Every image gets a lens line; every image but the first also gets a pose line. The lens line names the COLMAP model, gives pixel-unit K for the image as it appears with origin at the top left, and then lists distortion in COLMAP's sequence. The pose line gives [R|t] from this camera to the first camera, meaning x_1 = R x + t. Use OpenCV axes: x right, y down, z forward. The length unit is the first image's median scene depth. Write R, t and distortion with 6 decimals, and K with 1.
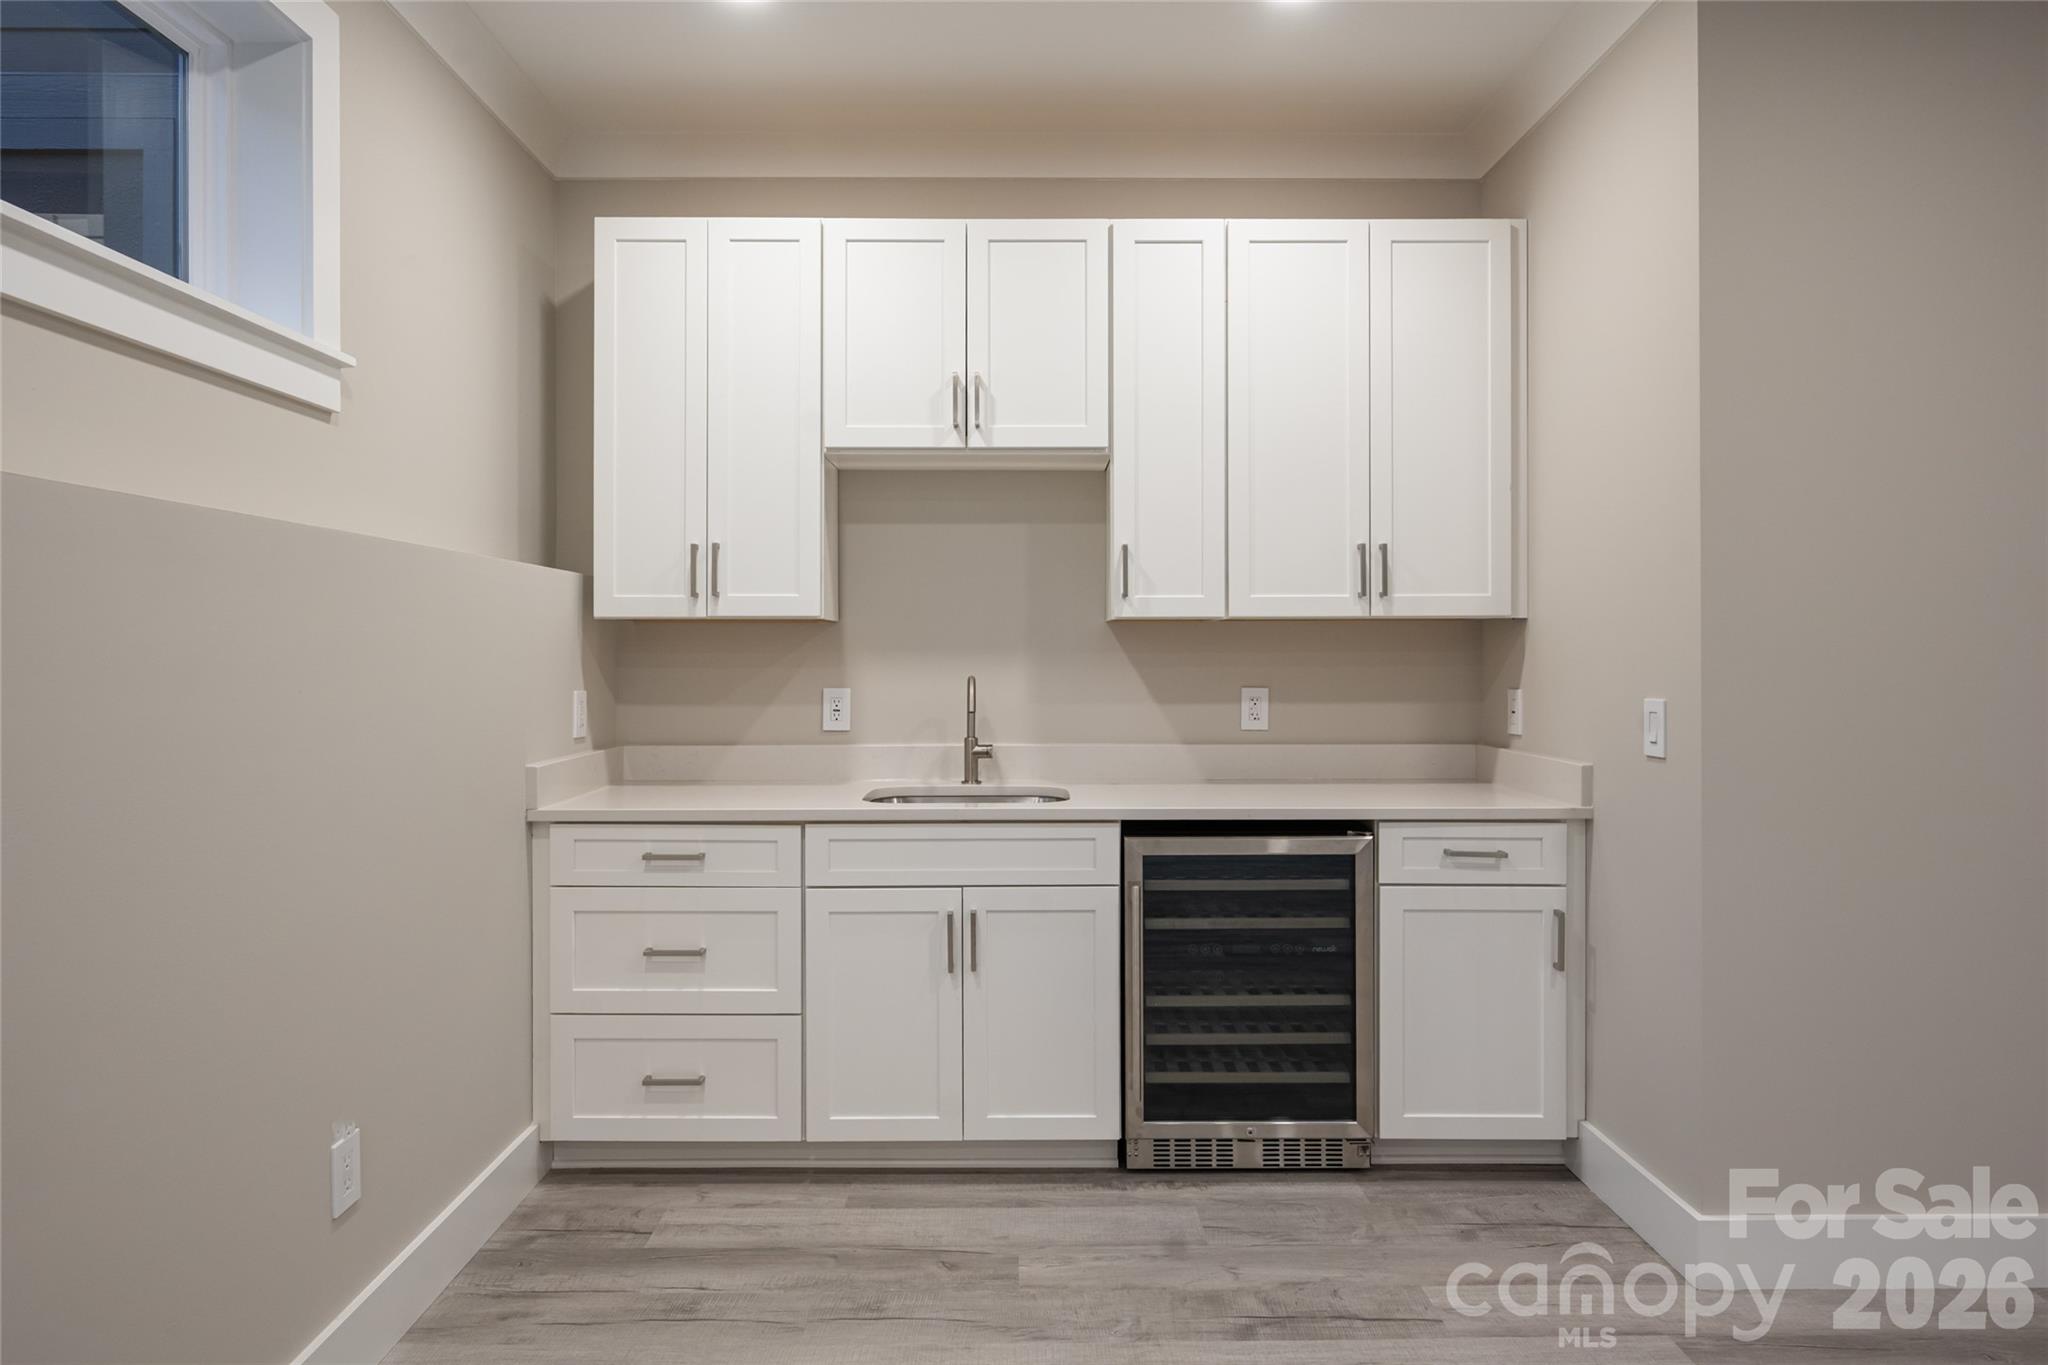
lens RADIAL K [[1199.9, 0, 1032.5], [0, 1199.9, 665.2], [0, 0, 1]] dist [0.005875, -0.001563]
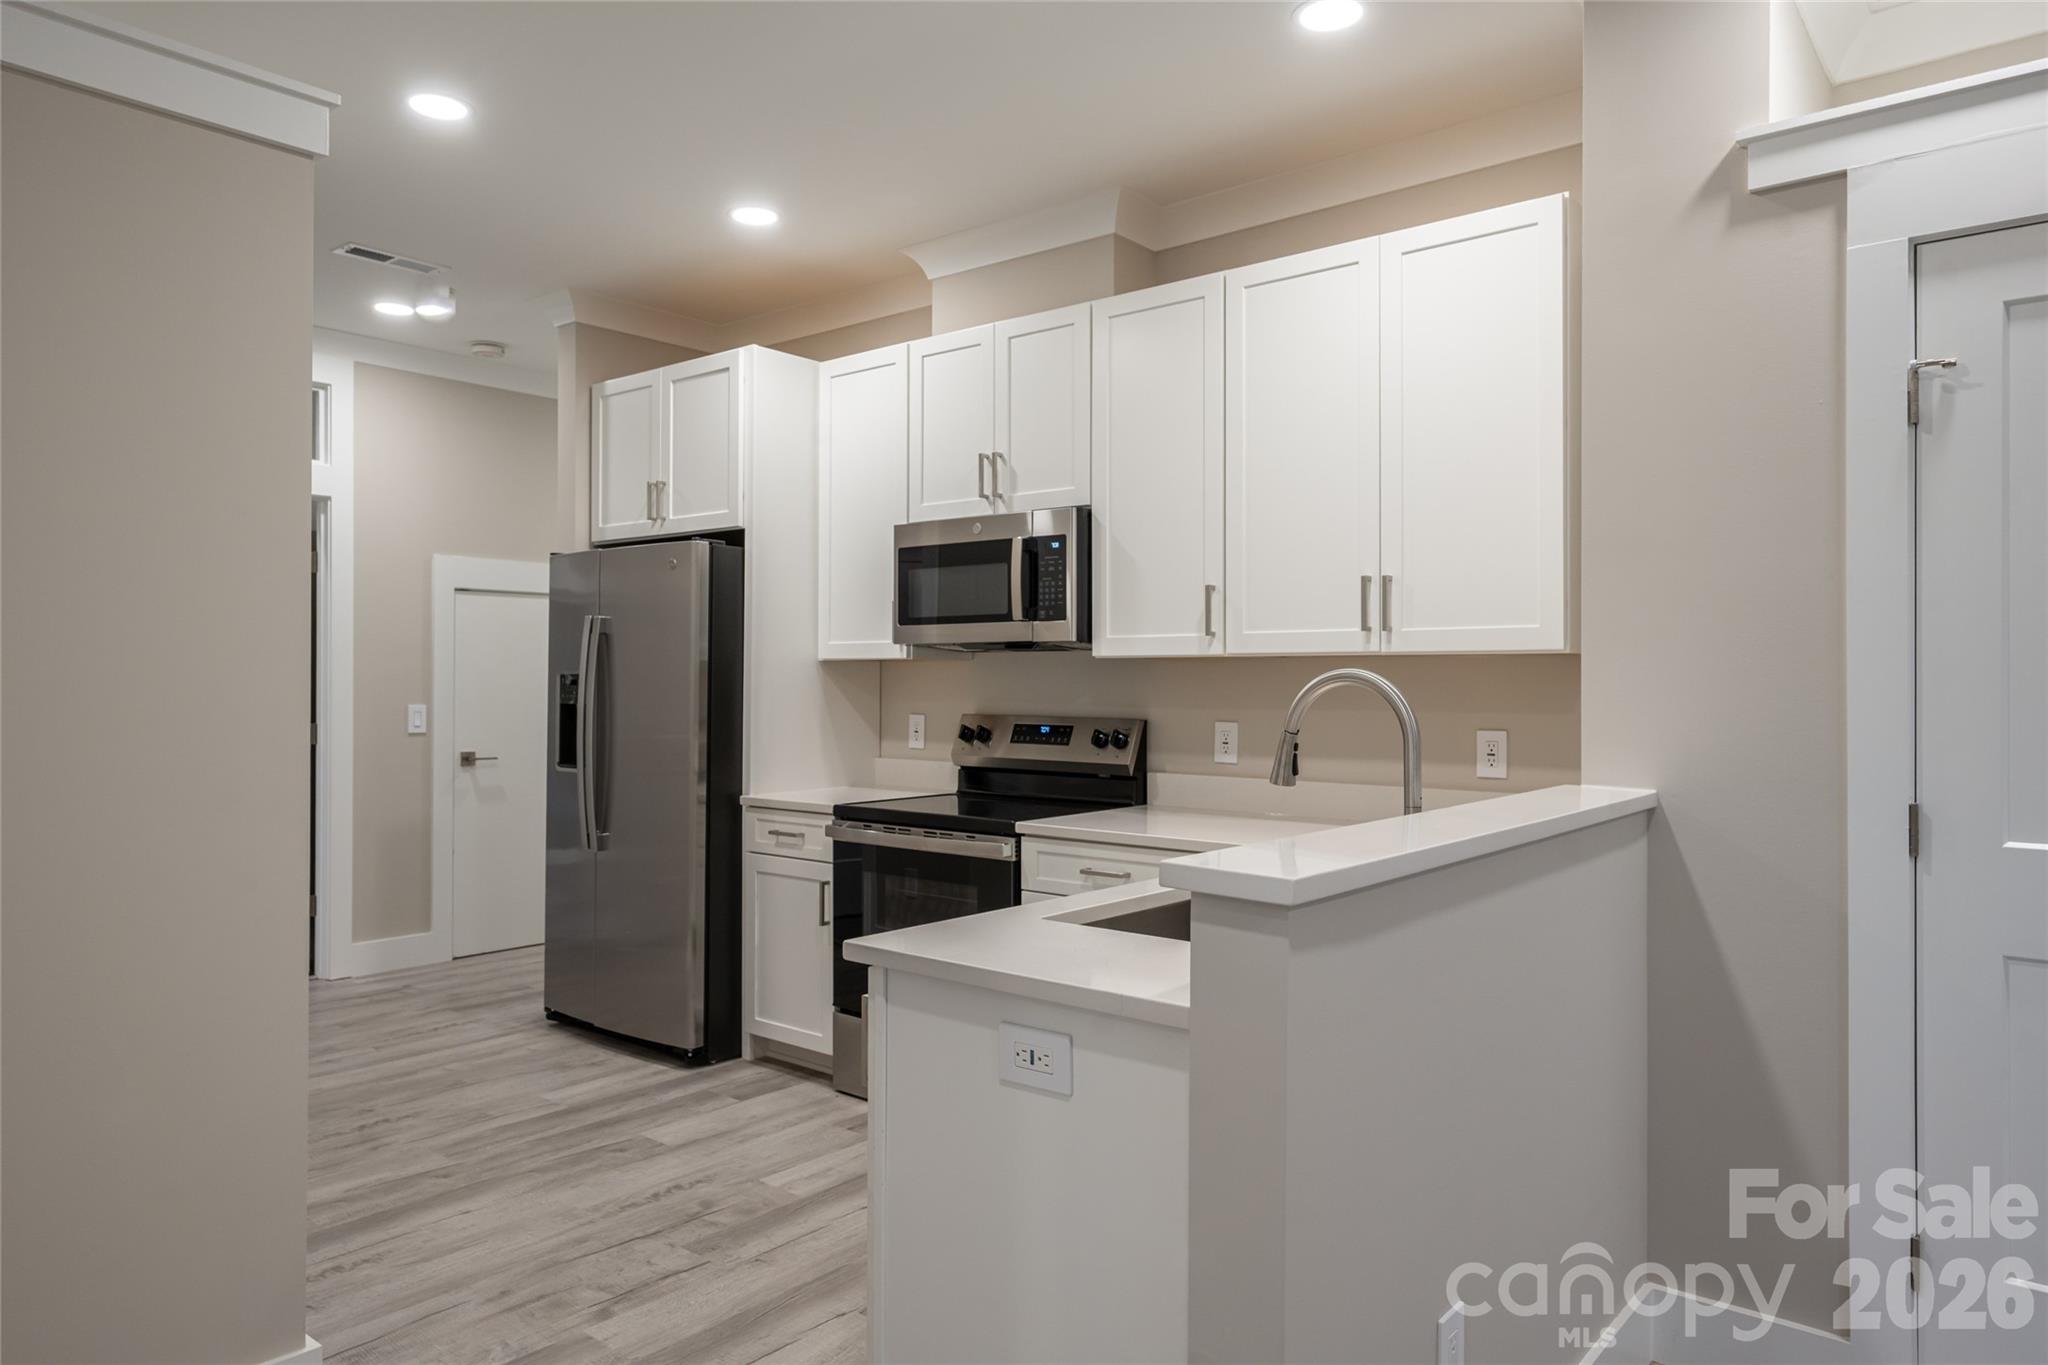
lens RADIAL K [[1352.8, 0, 1021.3], [0, 1352.8, 682.6], [0, 0, 1]] dist [-0.000612, -0.002133]
pose [[0.764007, 0.000836, -0.645208, 0.355725], [-0.011772, 0.999851, -0.012644, 0.000401], [0.645101, 0.017256, 0.763903, -0.000601]]
